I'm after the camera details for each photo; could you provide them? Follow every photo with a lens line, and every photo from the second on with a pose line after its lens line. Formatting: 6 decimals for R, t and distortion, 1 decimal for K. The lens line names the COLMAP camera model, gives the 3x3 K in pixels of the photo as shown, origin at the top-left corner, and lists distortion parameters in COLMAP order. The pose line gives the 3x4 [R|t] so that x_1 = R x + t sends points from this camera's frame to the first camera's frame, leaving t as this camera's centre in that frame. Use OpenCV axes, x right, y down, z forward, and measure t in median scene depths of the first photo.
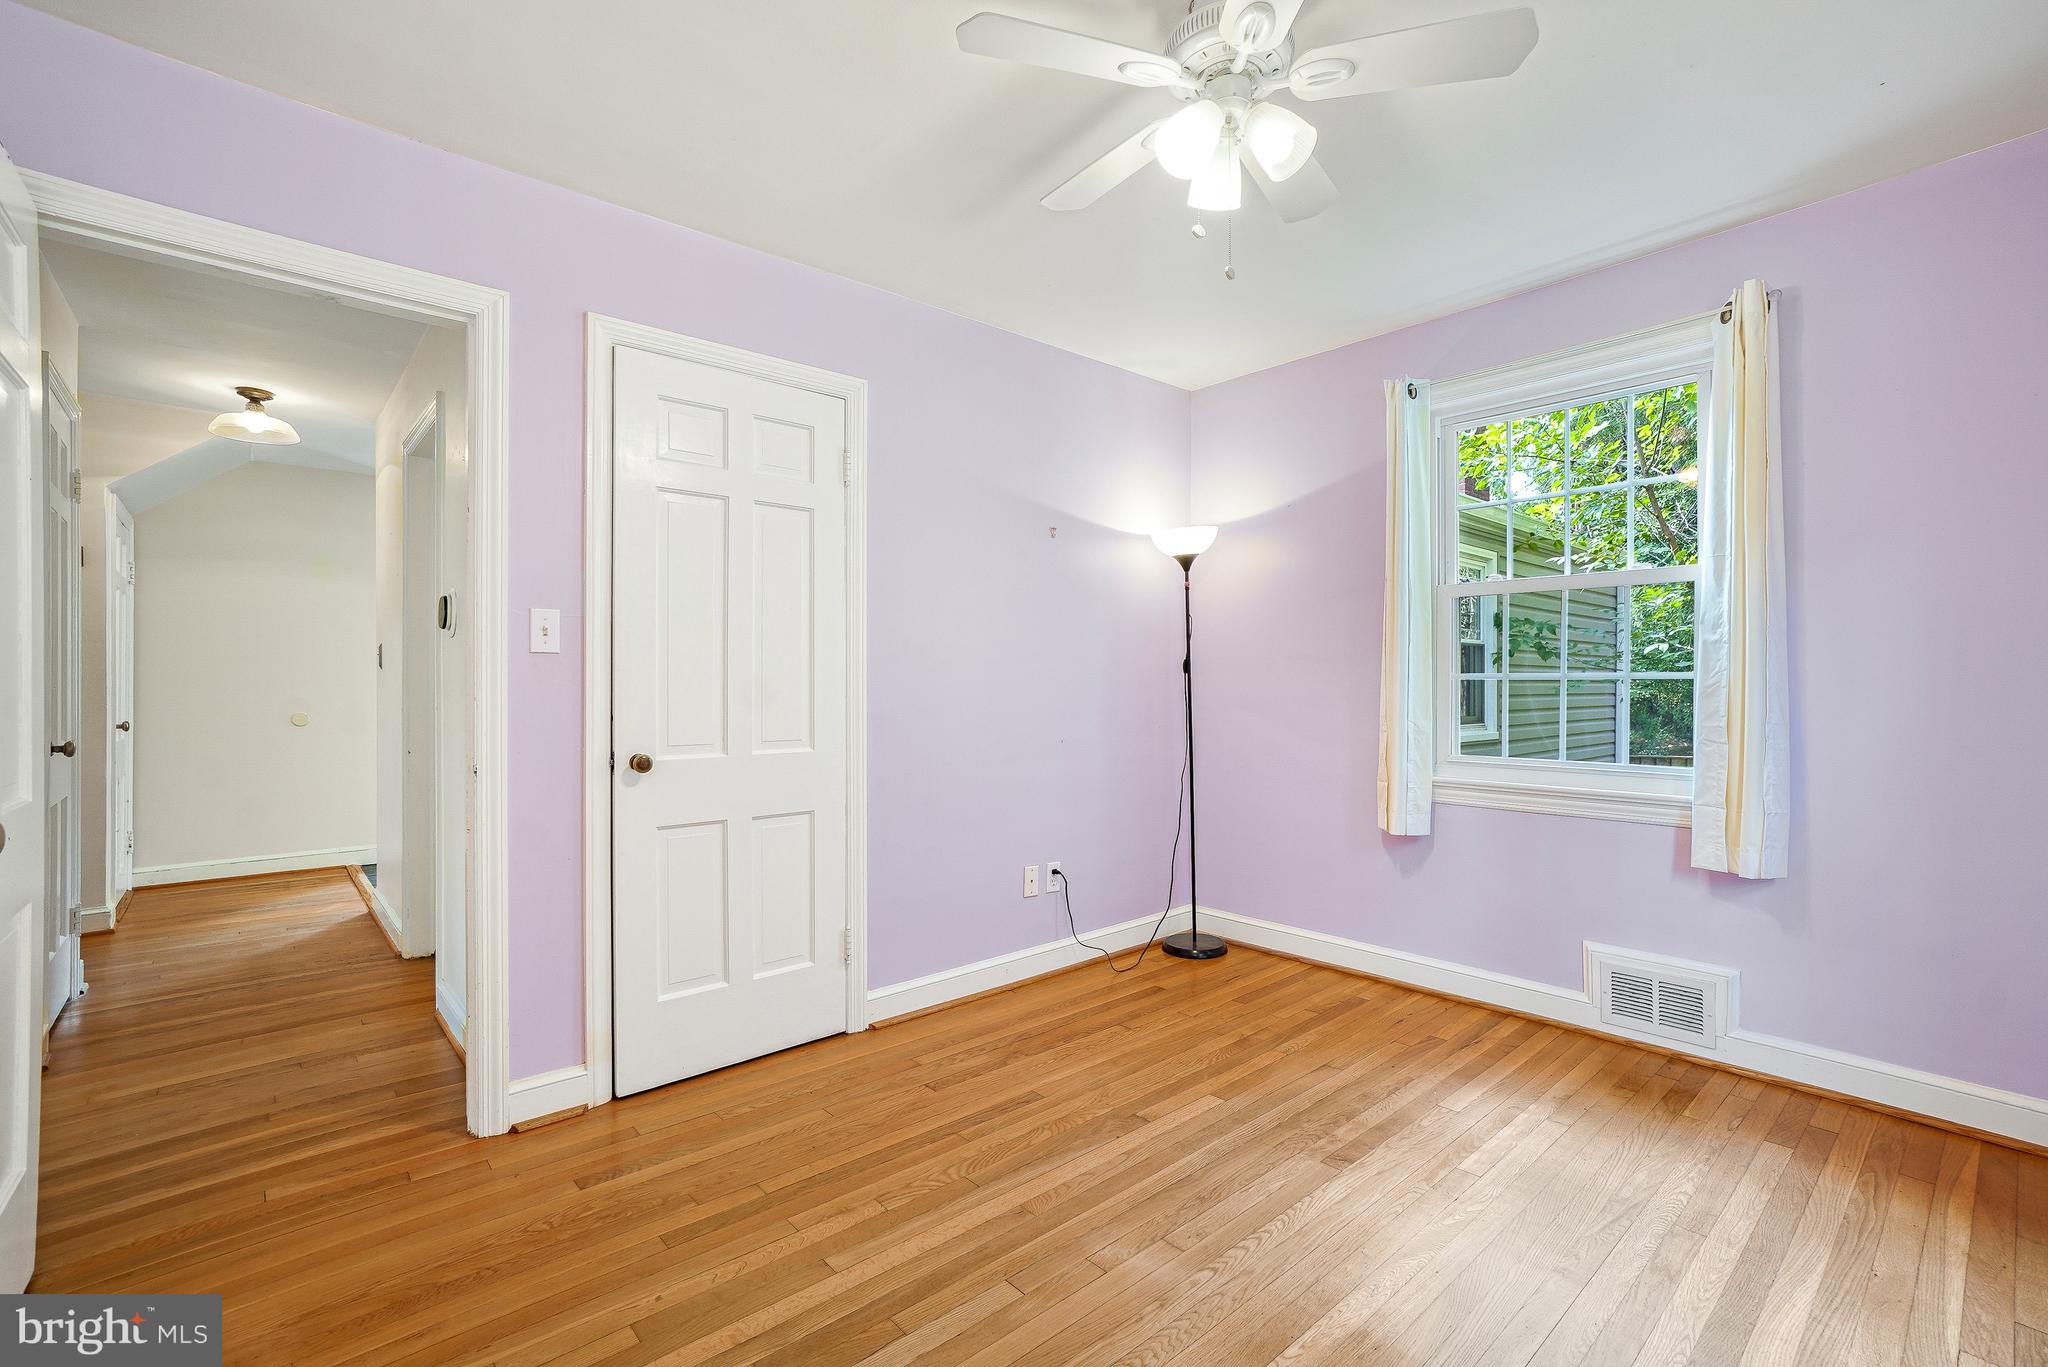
lens RADIAL K [[909.4, 0, 1034.3], [0, 909.4, 679.1], [0, 0, 1]] dist [-0.001337, 0.000278]
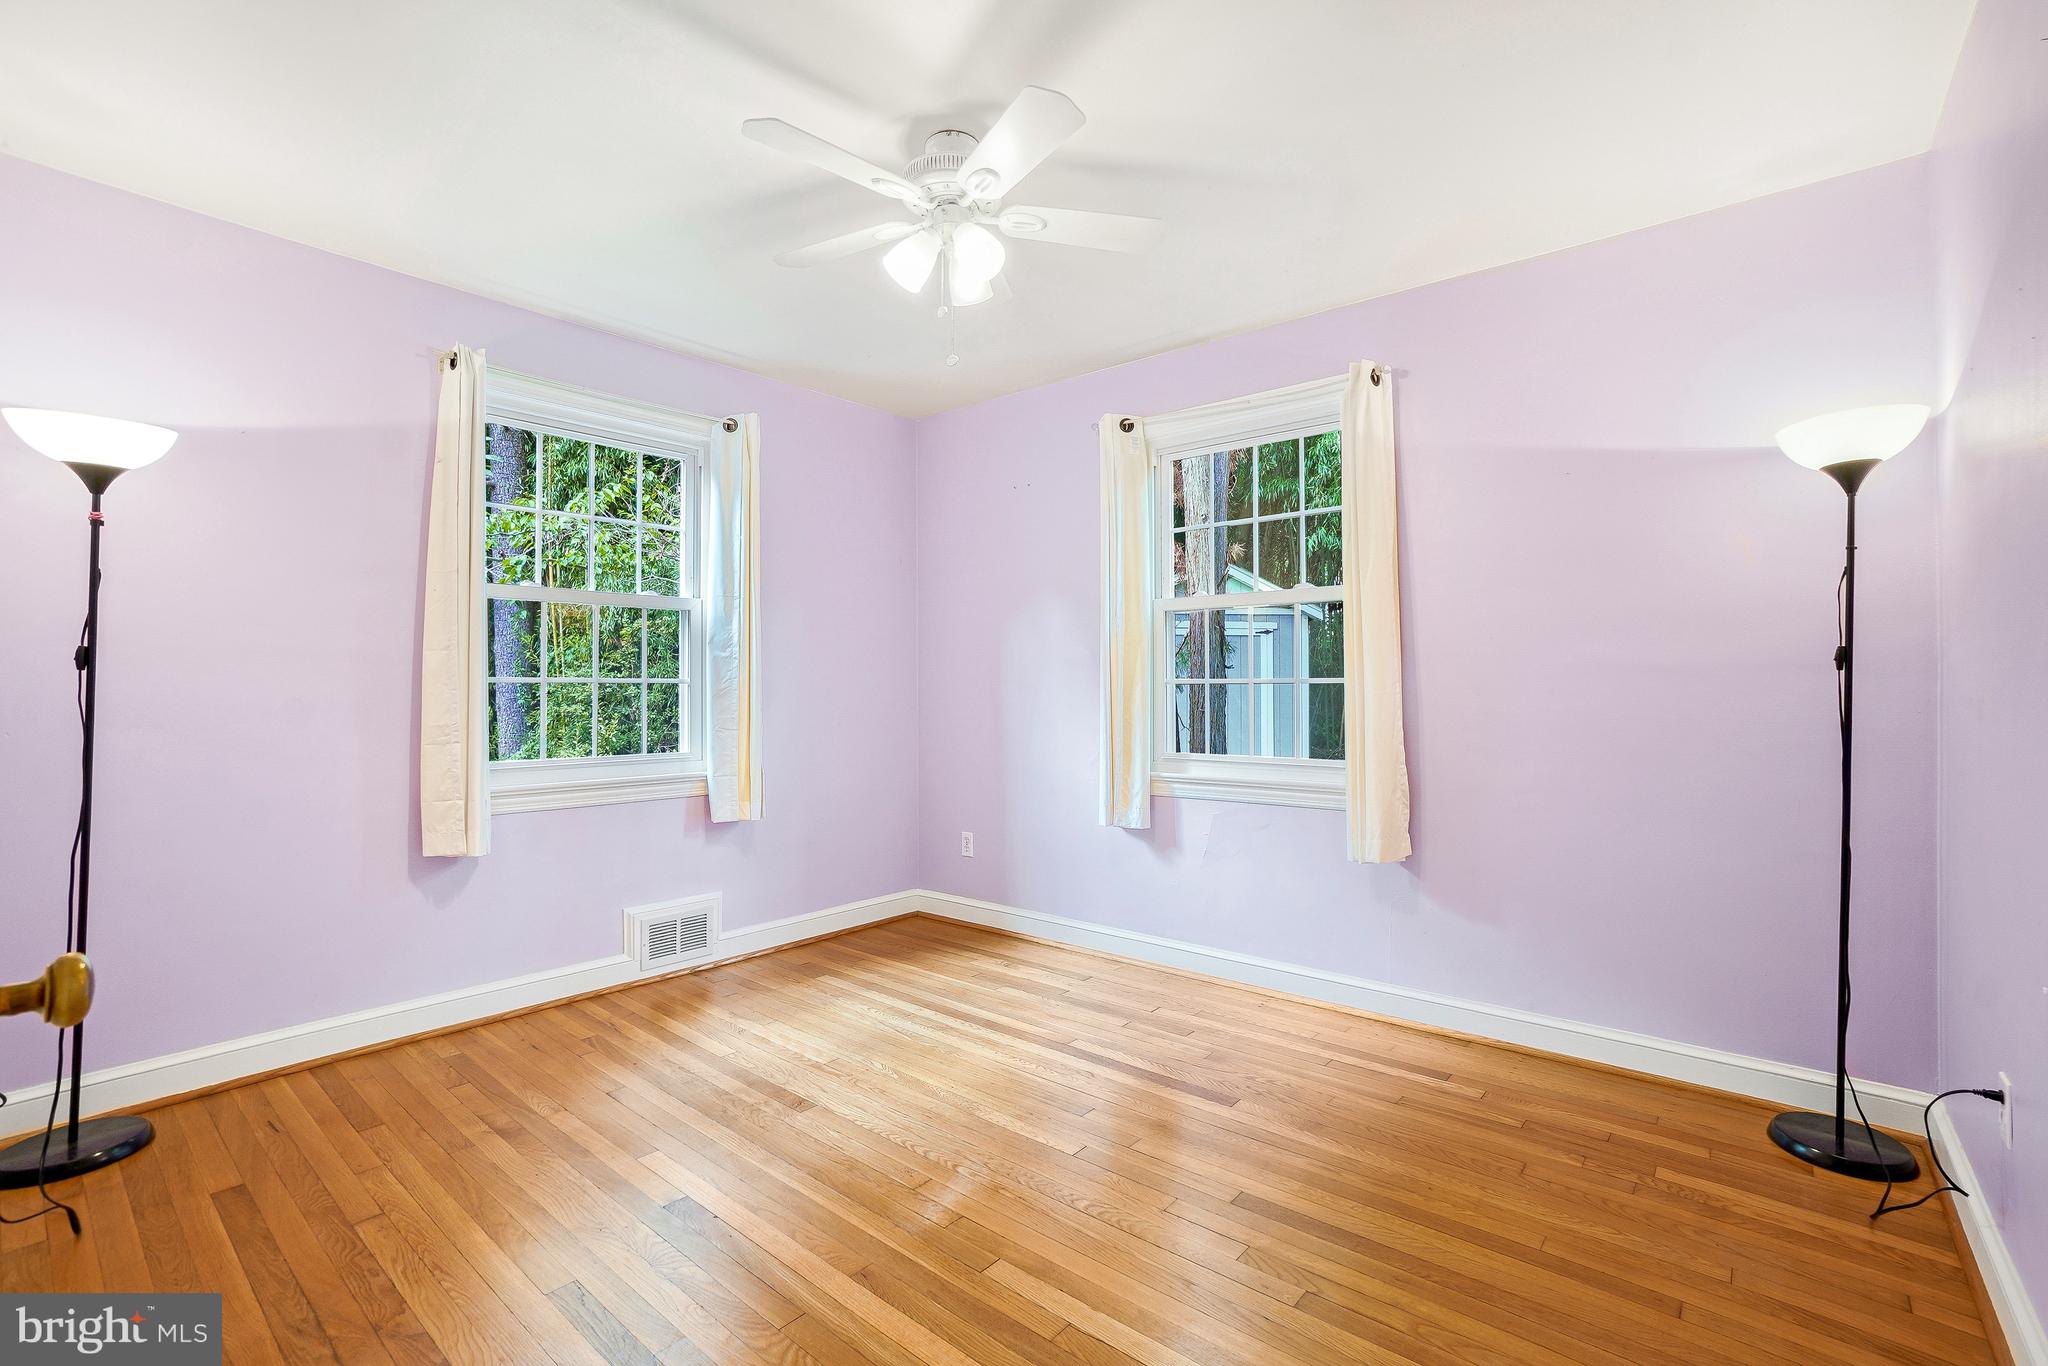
lens RADIAL K [[909.4, 0, 1034.3], [0, 909.4, 678.6], [0, 0, 1]] dist [-0.001337, 0.000278]
pose [[-0.125735, 0.009600, 0.992017, -0.635167], [-0.003321, 0.999944, -0.010097, 0.003521], [-0.992058, -0.004564, -0.125696, 0.646030]]
